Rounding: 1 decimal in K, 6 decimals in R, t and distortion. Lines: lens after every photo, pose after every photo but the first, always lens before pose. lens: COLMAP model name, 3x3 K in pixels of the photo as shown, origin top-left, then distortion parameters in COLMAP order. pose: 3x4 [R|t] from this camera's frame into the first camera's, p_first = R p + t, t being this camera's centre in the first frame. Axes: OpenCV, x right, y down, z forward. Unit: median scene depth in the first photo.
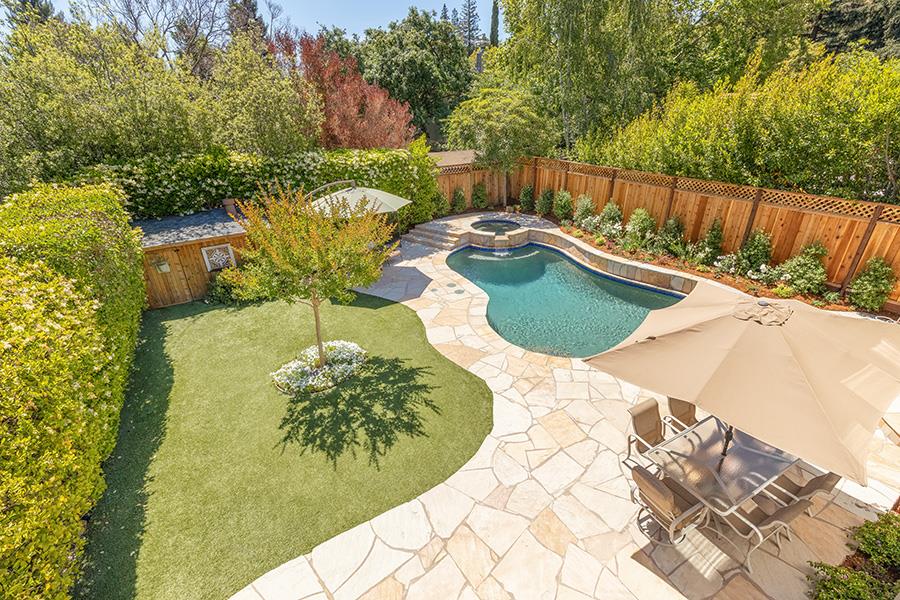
lens RADIAL K [[404.0, 0, 452.5], [0, 404.0, 302.8], [0, 0, 1]] dist [0.006174, -0.000997]
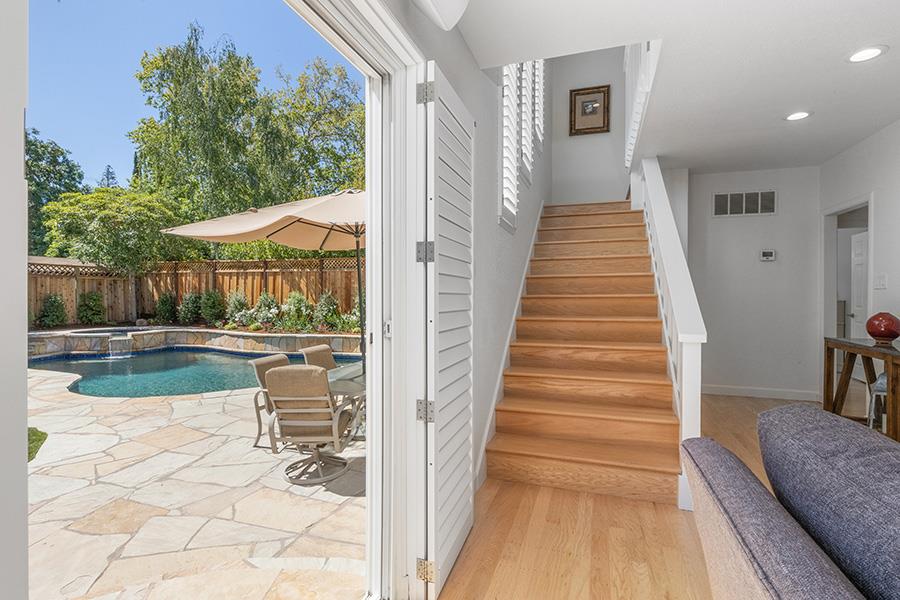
lens RADIAL K [[432.8, 0, 453.4], [0, 432.8, 292.6], [0, 0, 1]] dist [0.003111, 0.000716]
pose [[0.760477, 0.028407, 0.648744, 0.072541], [0.263671, 0.899471, -0.348468, 0.227743], [-0.593425, 0.436056, 0.676537, 0.059369]]
